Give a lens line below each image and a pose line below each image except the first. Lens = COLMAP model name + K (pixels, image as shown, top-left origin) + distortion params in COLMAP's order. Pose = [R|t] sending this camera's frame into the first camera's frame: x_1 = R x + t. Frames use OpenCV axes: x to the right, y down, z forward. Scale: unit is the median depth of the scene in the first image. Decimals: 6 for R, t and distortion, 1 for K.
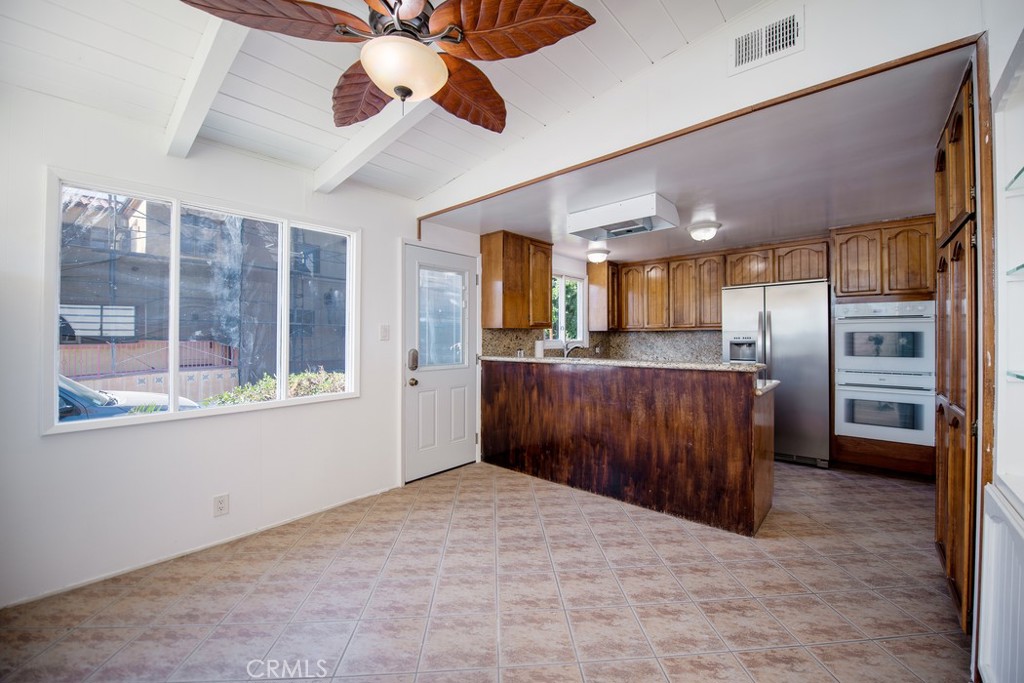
lens RADIAL K [[405.8, 0, 511.2], [0, 405.8, 338.3], [0, 0, 1]] dist [-0.015411, -0.001050]
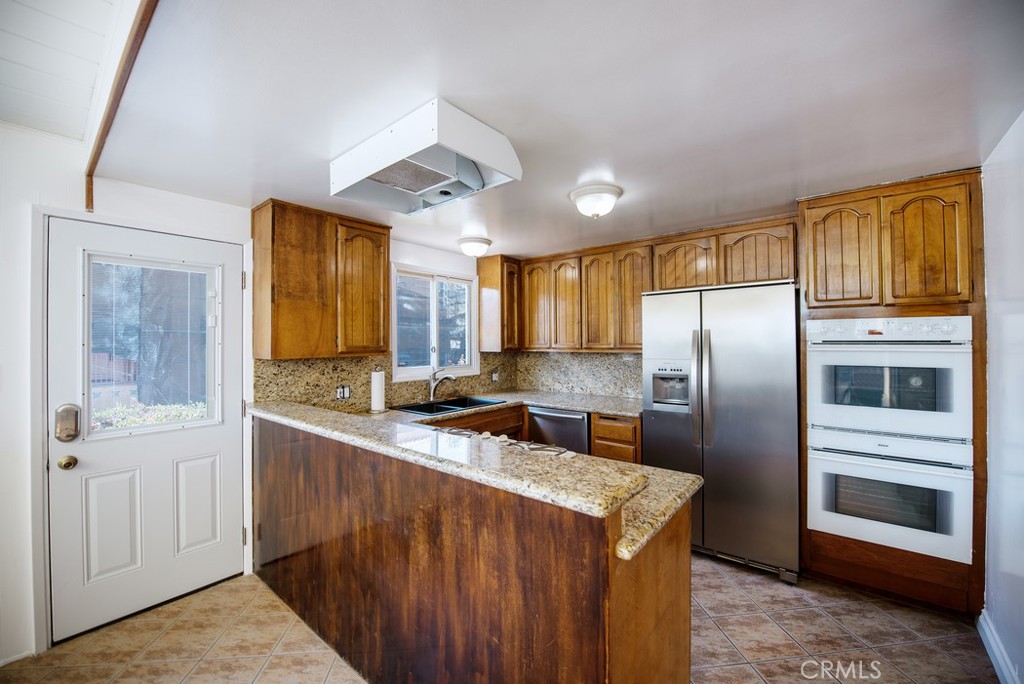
lens RADIAL K [[405.8, 0, 511.3], [0, 405.8, 339.2], [0, 0, 1]] dist [-0.015411, -0.001050]
pose [[0.999027, -0.003364, 0.043968, 0.320252], [0.003665, 0.999970, -0.006777, -0.052326], [-0.043944, 0.006931, 0.999010, 0.395188]]
